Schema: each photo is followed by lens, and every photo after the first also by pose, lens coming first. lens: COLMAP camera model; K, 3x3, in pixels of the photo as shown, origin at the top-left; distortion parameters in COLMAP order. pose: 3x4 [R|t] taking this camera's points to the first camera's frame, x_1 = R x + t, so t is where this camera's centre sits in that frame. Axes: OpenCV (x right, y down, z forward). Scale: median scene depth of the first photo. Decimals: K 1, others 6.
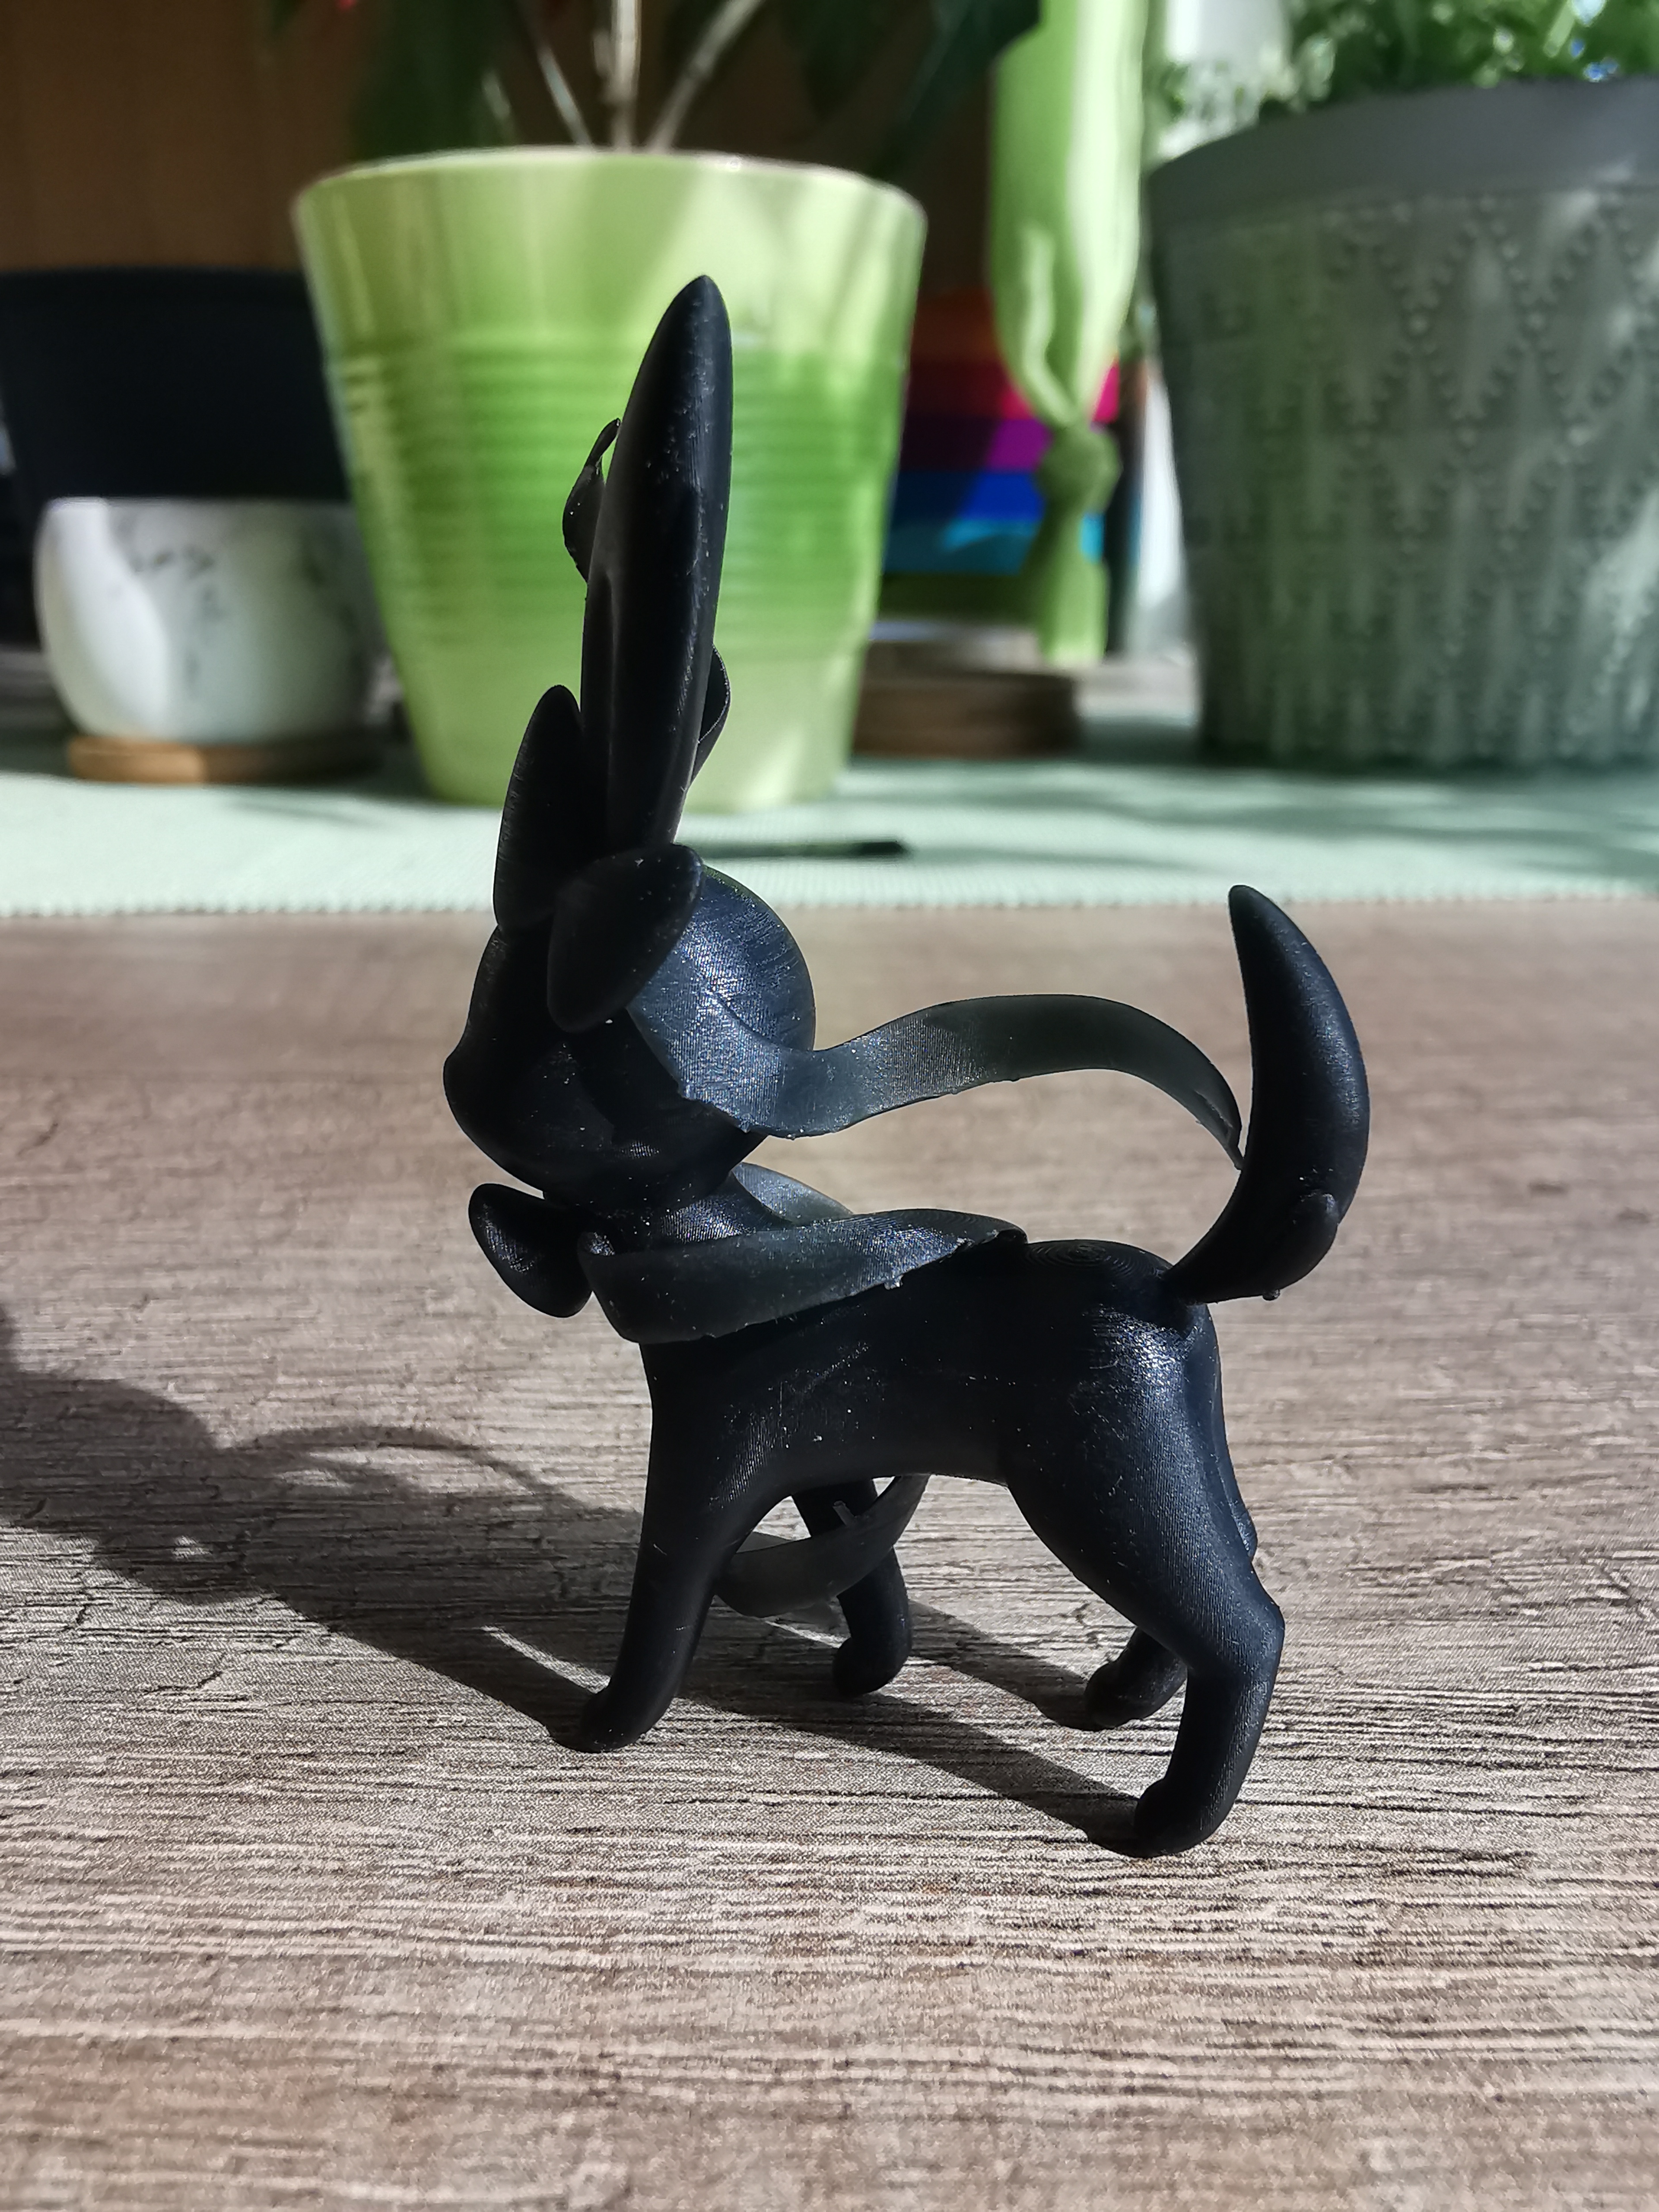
lens RADIAL K [[1770.5, 0, 829.5], [0, 1770.5, 1106.0], [0, 0, 1]] dist [-0.025778, 0.036548]
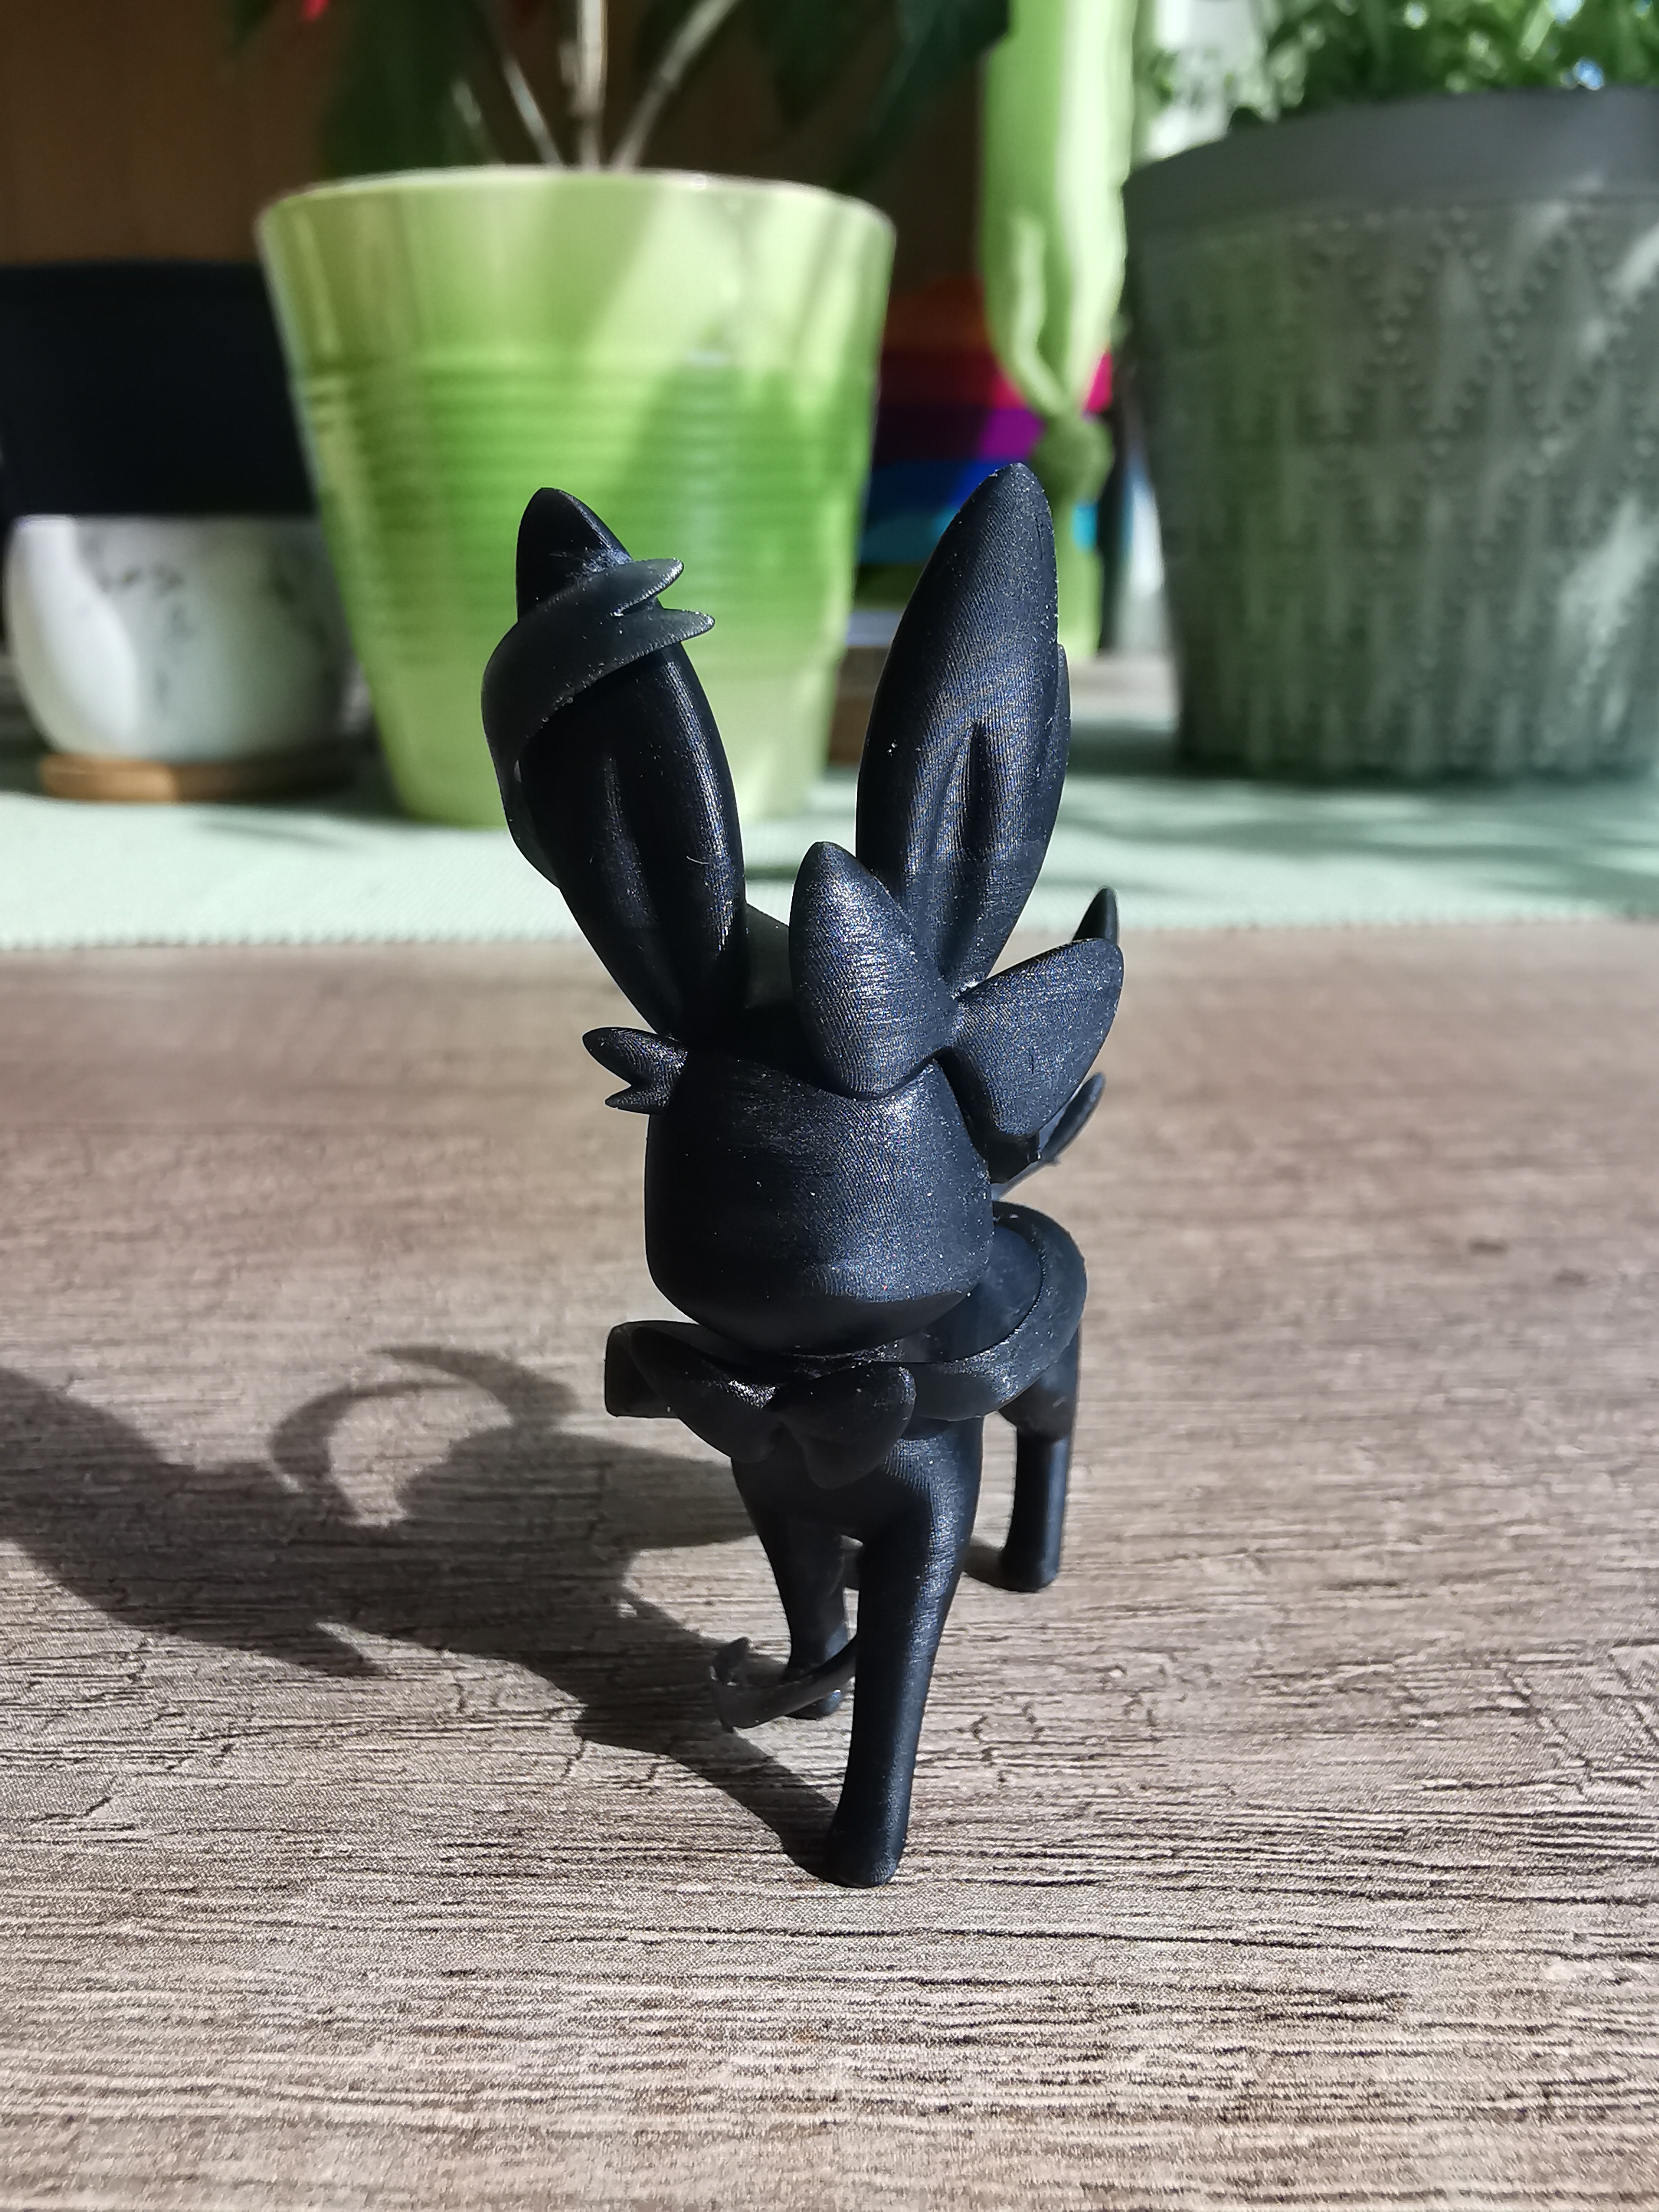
lens RADIAL K [[1770.5, 0, 829.5], [0, 1770.5, 1106.0], [0, 0, 1]] dist [-0.025778, 0.036548]
pose [[0.999985, -0.005364, -0.000589, 0.071092], [0.005369, 0.999948, 0.008712, -0.084506], [0.000542, -0.008715, 0.999962, 0.006864]]
